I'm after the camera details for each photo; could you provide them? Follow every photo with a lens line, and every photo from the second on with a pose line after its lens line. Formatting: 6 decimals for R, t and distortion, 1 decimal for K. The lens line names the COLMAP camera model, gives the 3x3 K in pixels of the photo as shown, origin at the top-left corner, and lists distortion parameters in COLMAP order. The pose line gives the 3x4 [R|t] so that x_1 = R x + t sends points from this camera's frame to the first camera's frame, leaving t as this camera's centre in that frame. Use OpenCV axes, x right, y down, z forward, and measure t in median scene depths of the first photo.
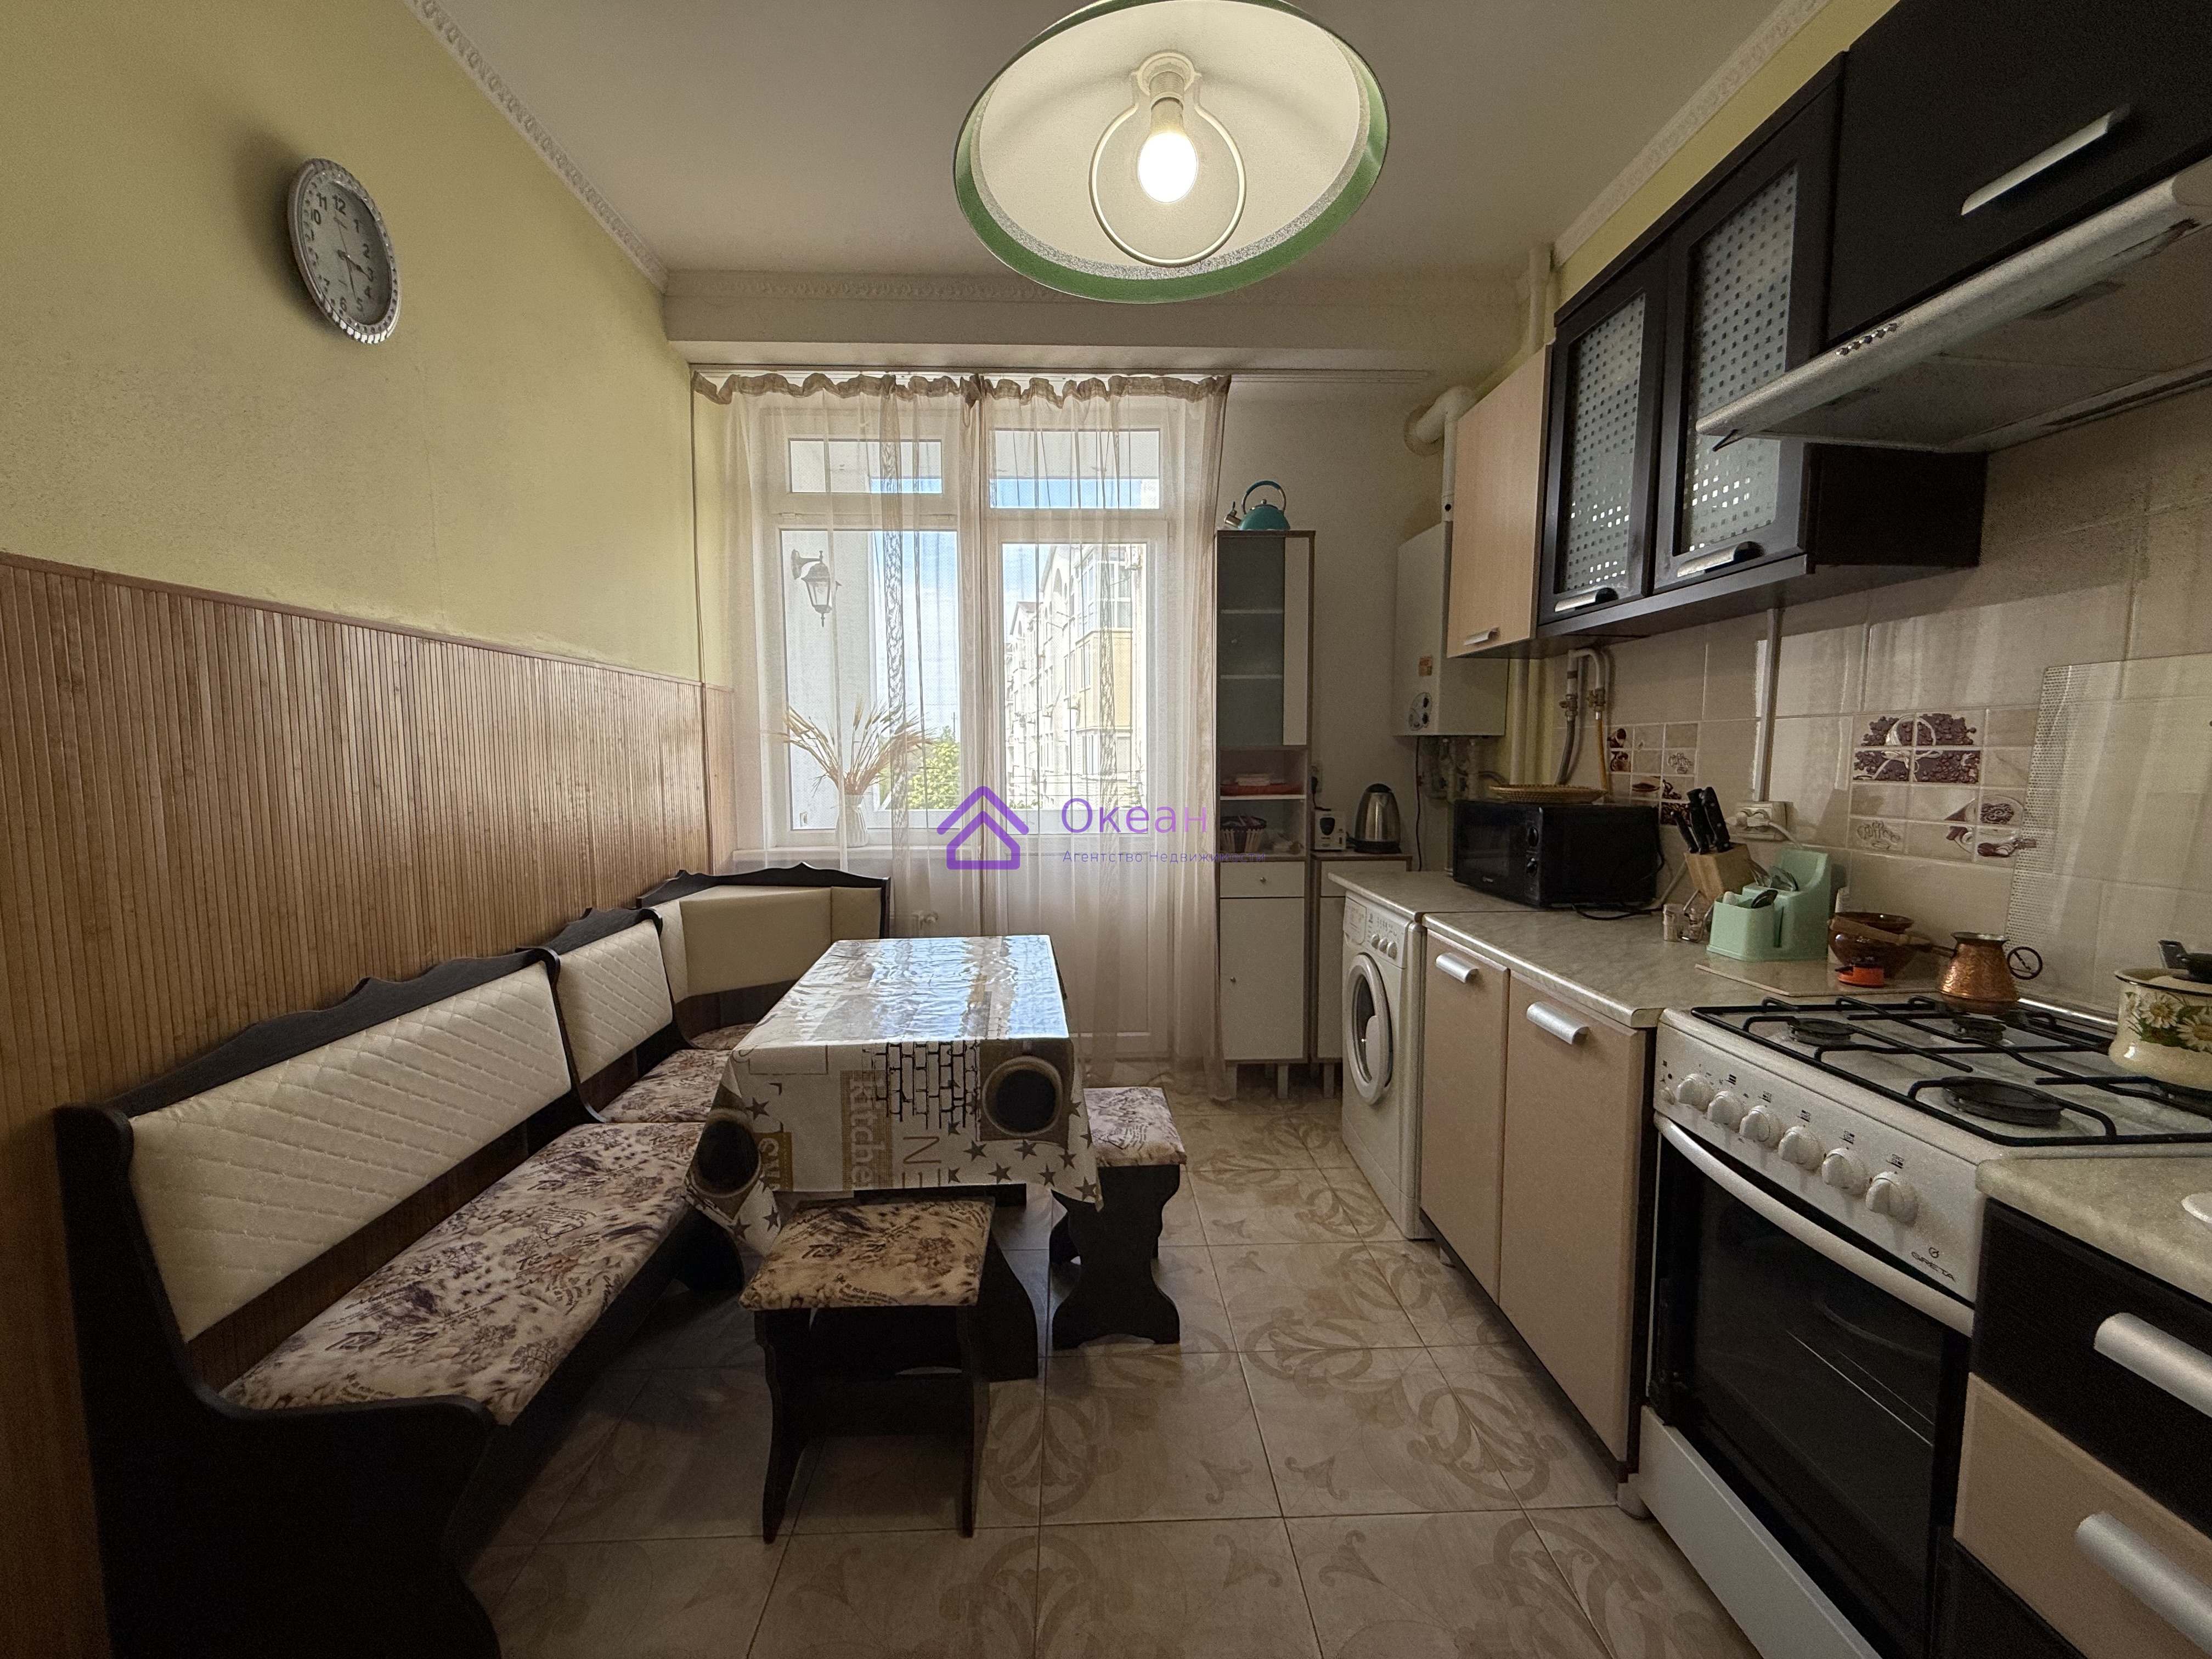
lens RADIAL K [[884.0, 0, 1103.0], [0, 884.0, 822.5], [0, 0, 1]] dist [0.000279, 0.000369]
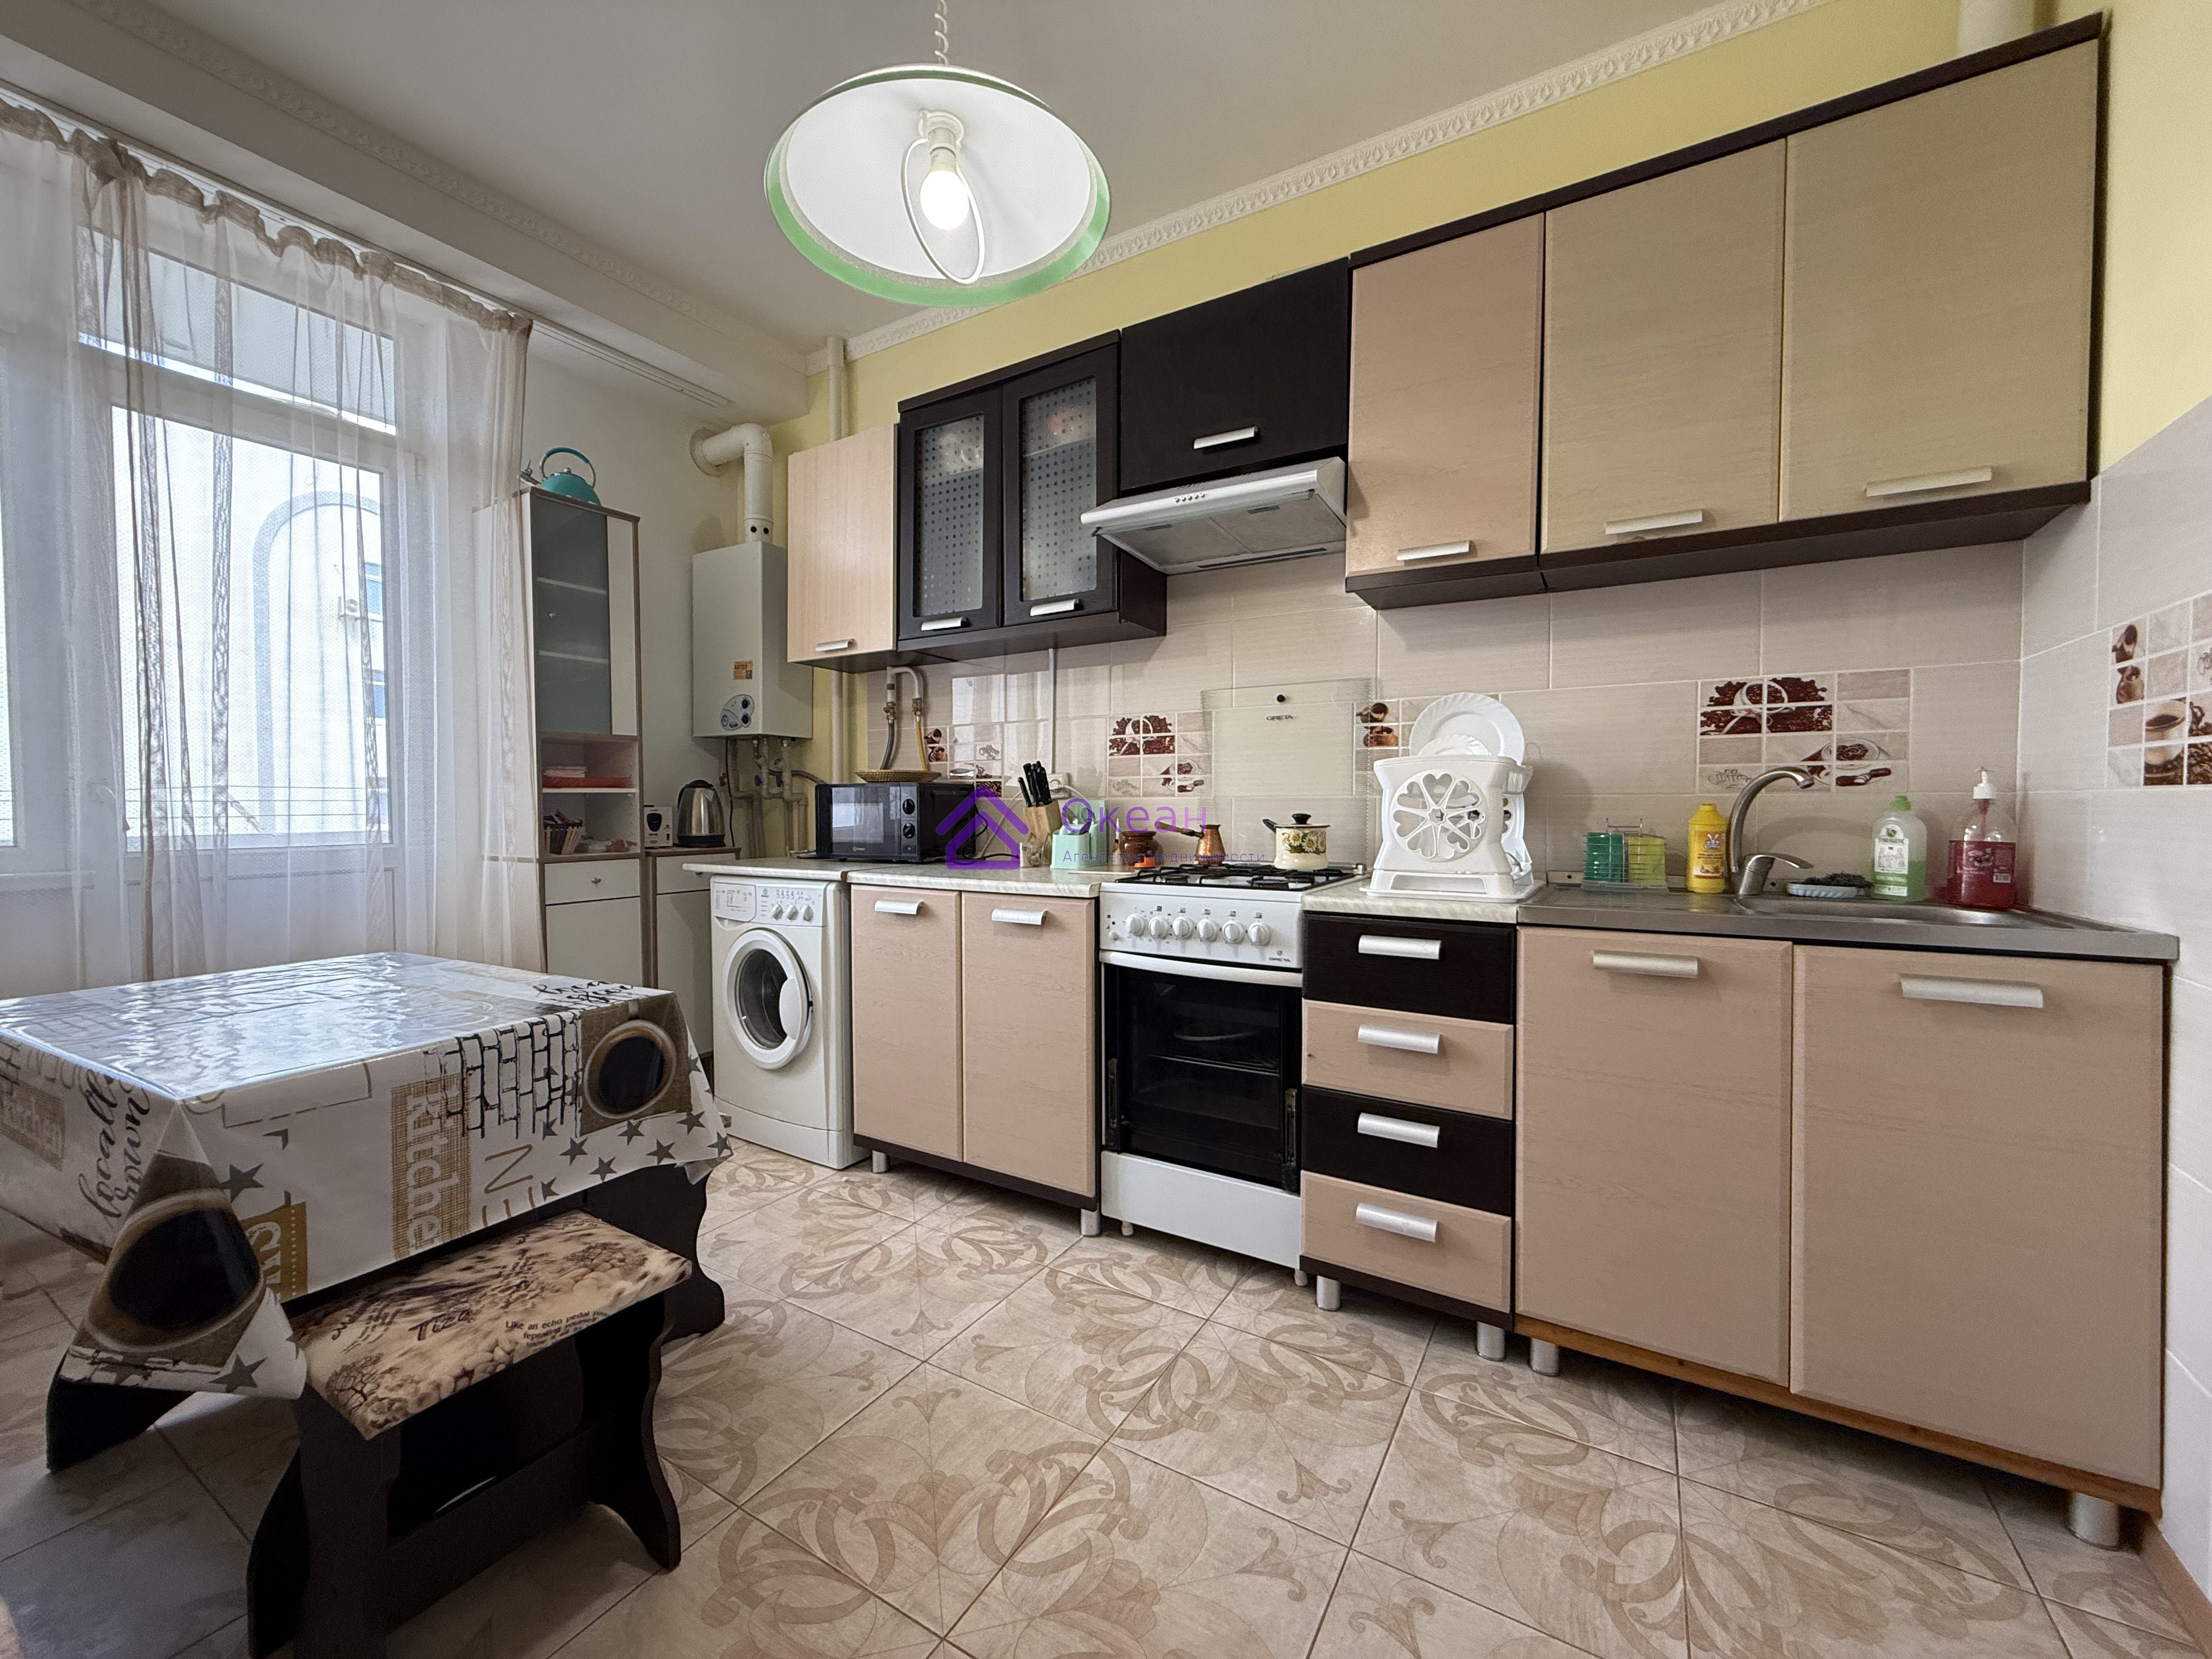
lens RADIAL K [[884.0, 0, 1103.0], [0, 884.0, 822.5], [0, 0, 1]] dist [0.000279, 0.000369]
pose [[0.547345, -0.015115, 0.836770, -0.557424], [0.067768, 0.997354, -0.026312, 0.122417], [-0.834159, 0.071107, 0.546921, 0.119147]]
